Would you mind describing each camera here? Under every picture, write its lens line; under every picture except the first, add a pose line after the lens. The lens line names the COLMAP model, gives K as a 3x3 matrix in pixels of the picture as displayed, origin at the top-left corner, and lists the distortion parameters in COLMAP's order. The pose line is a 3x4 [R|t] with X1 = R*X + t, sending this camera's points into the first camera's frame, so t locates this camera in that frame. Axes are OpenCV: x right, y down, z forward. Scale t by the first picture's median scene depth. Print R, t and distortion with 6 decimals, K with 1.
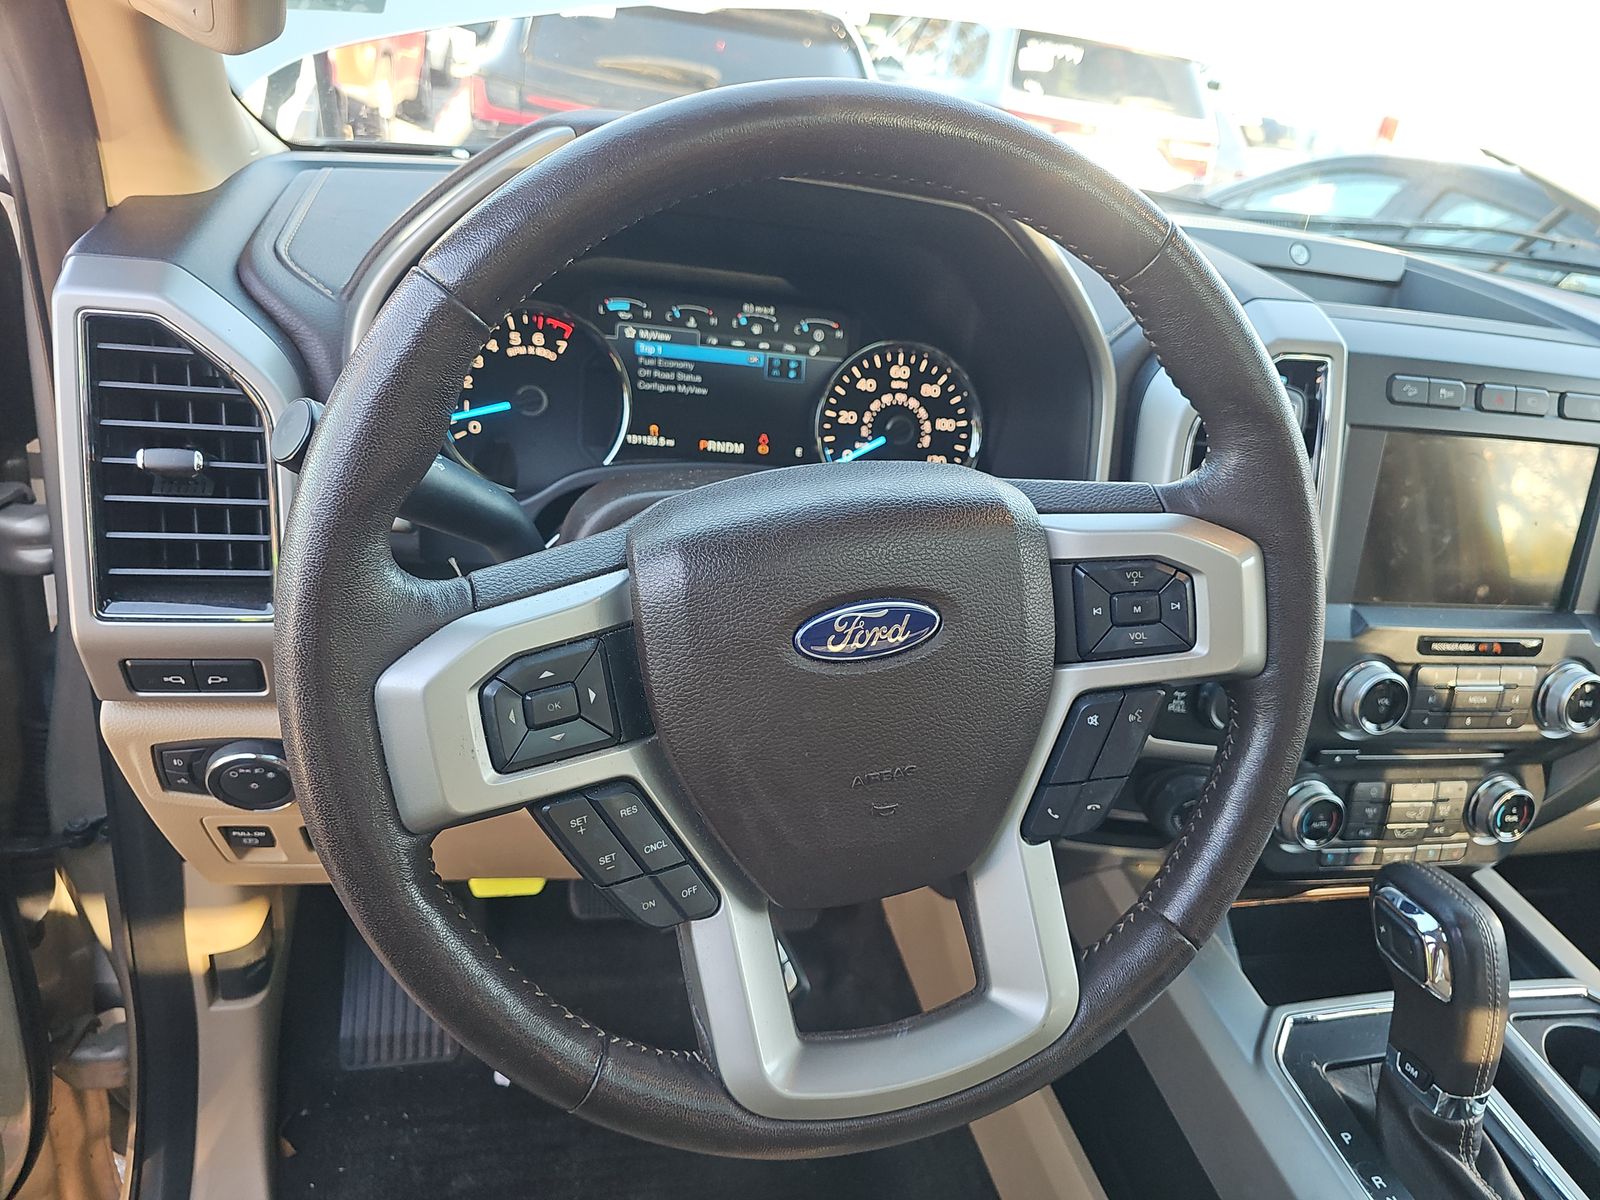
lens RADIAL K [[1081.4, 0, 786.8], [0, 1081.4, 626.2], [0, 0, 1]] dist [0.009165, -0.023242]
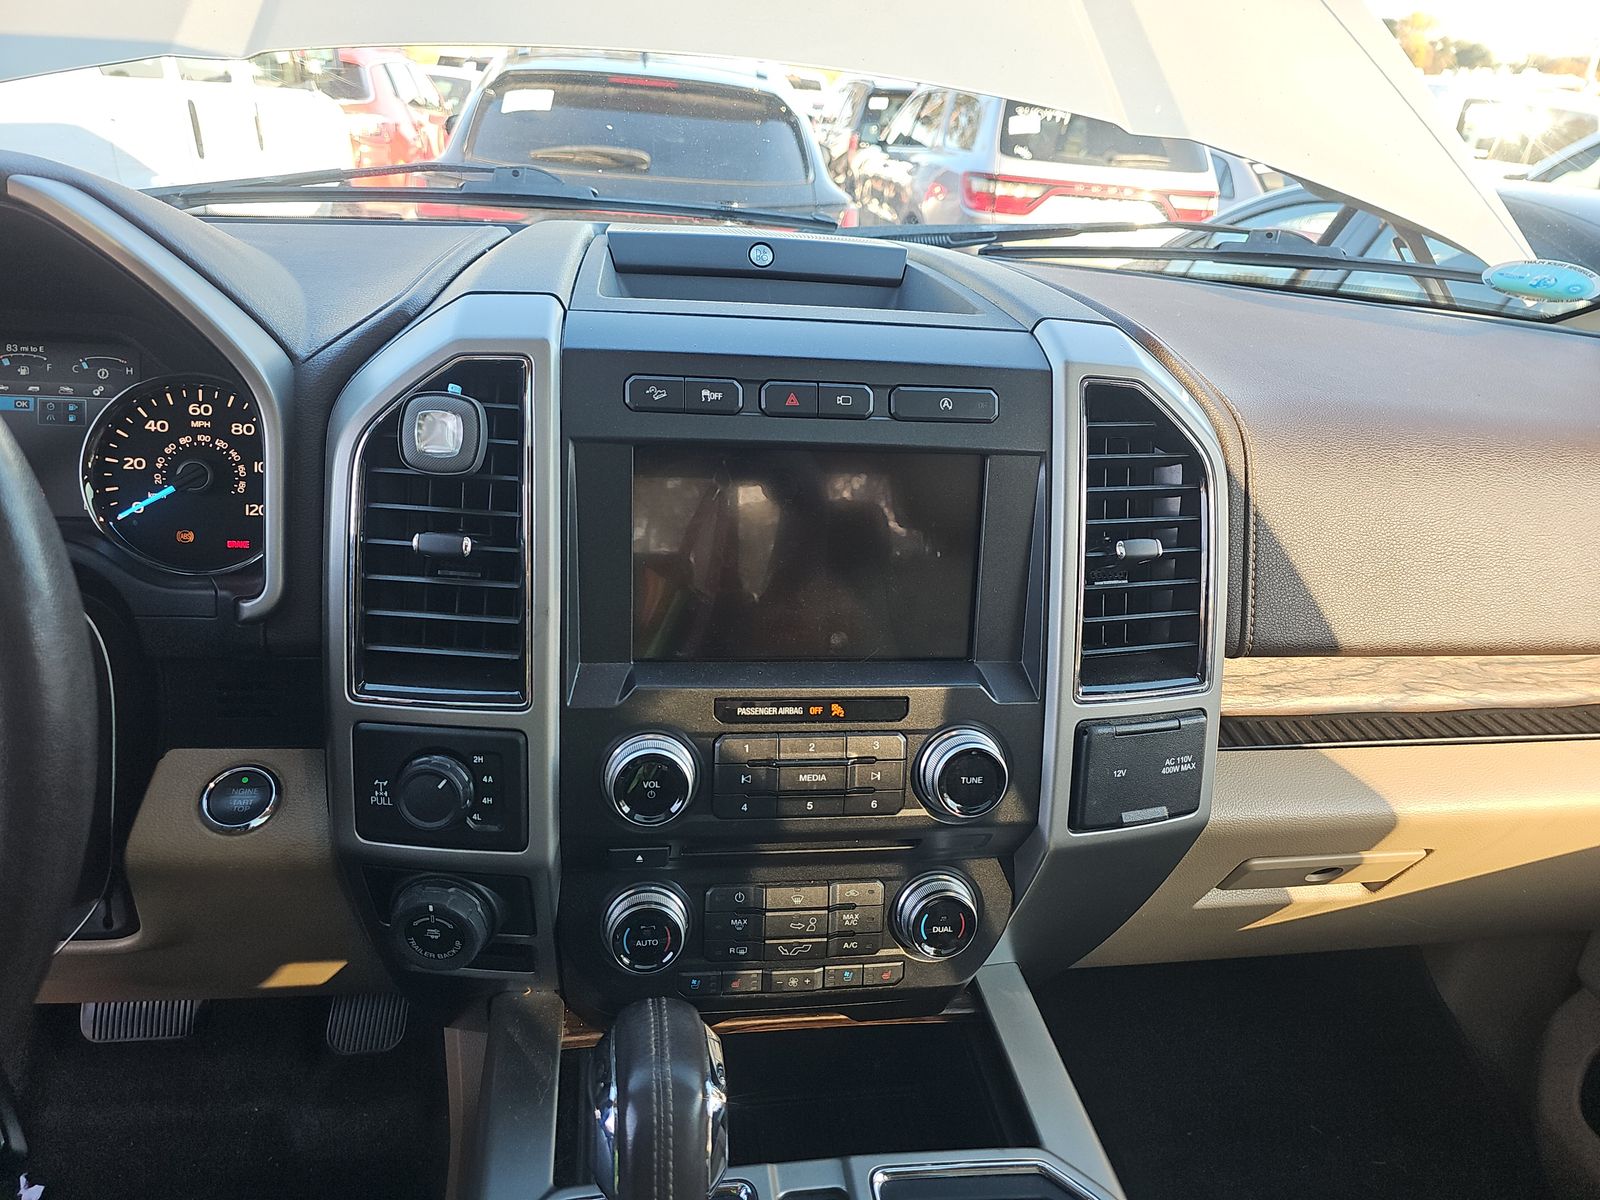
lens RADIAL K [[1081.4, 0, 805.9], [0, 1081.4, 595.0], [0, 0, 1]] dist [0.009165, -0.023242]
pose [[0.995380, -0.036847, -0.088659, 0.677326], [0.028036, 0.994728, -0.098646, 0.012811], [0.091827, 0.095704, 0.991165, 0.202734]]
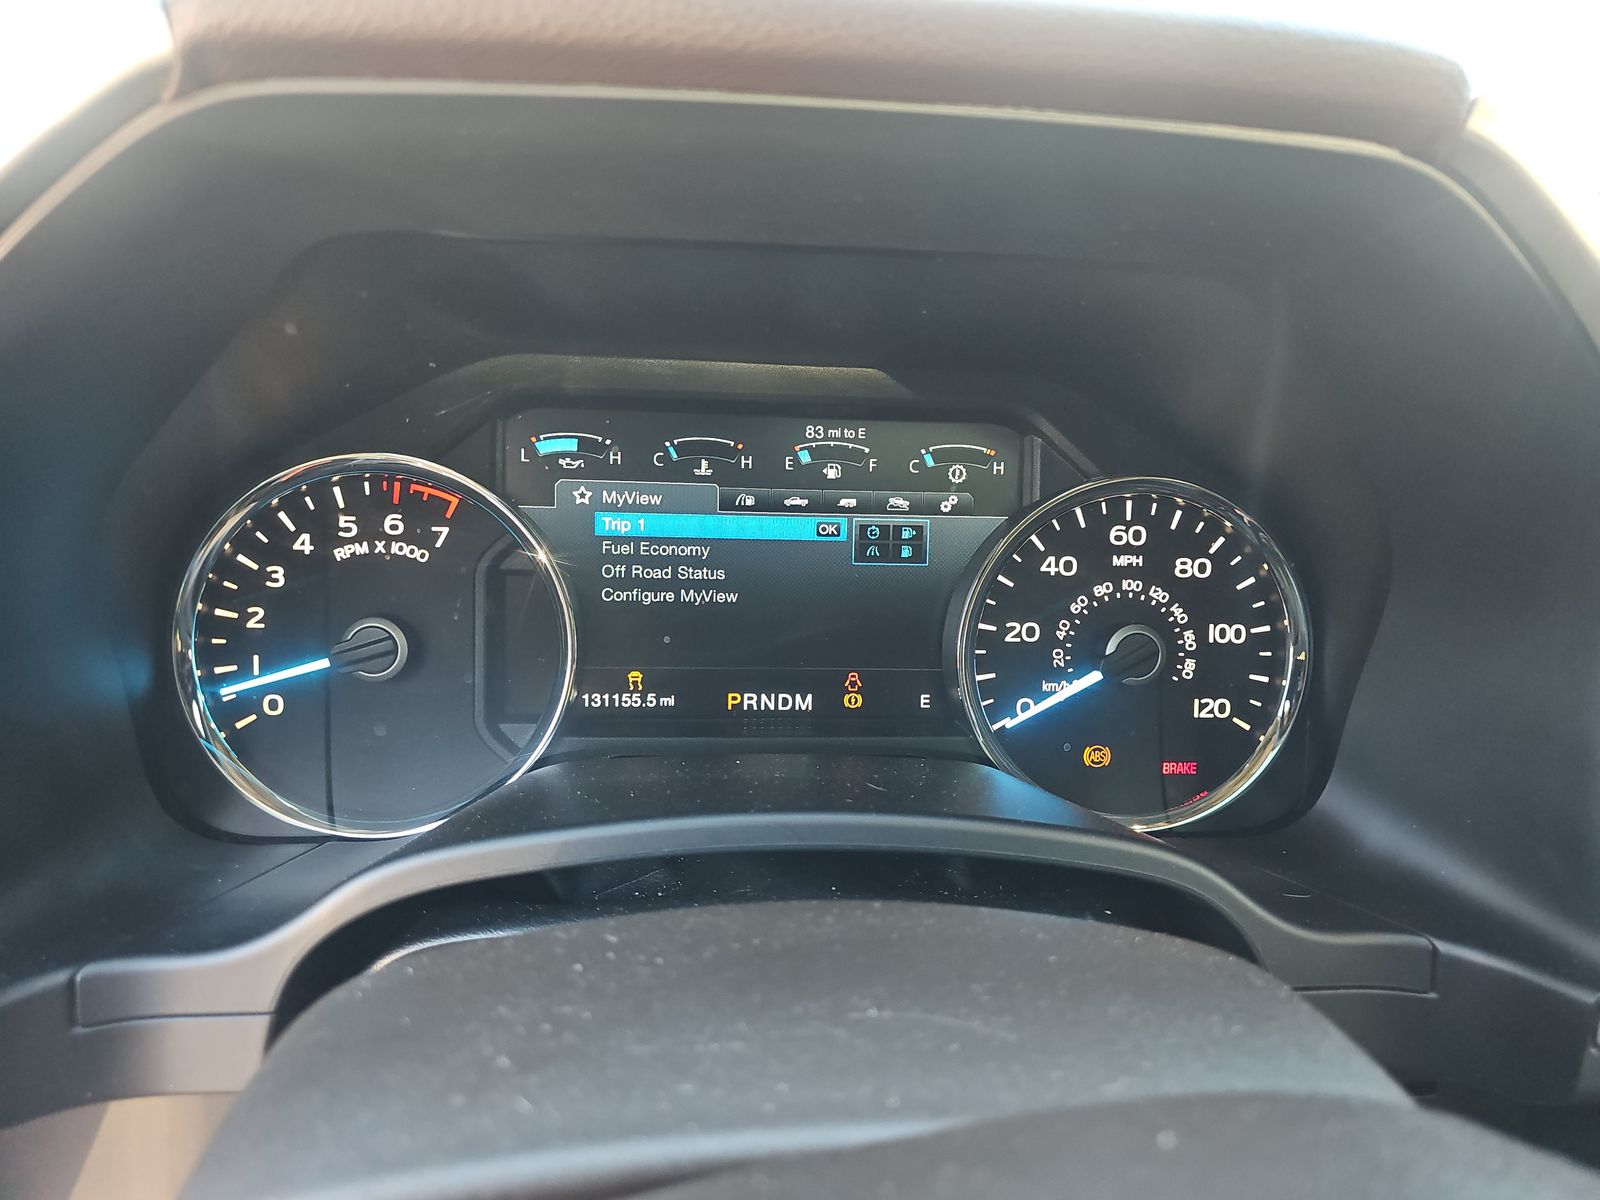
lens RADIAL K [[1081.4, 0, 704.4], [0, 1081.4, 646.0], [0, 0, 1]] dist [0.009165, -0.023242]
pose [[0.982109, -0.032471, -0.185491, 0.004691], [0.019273, 0.997181, -0.072517, -0.156118], [0.187322, 0.067644, 0.979967, 0.494243]]
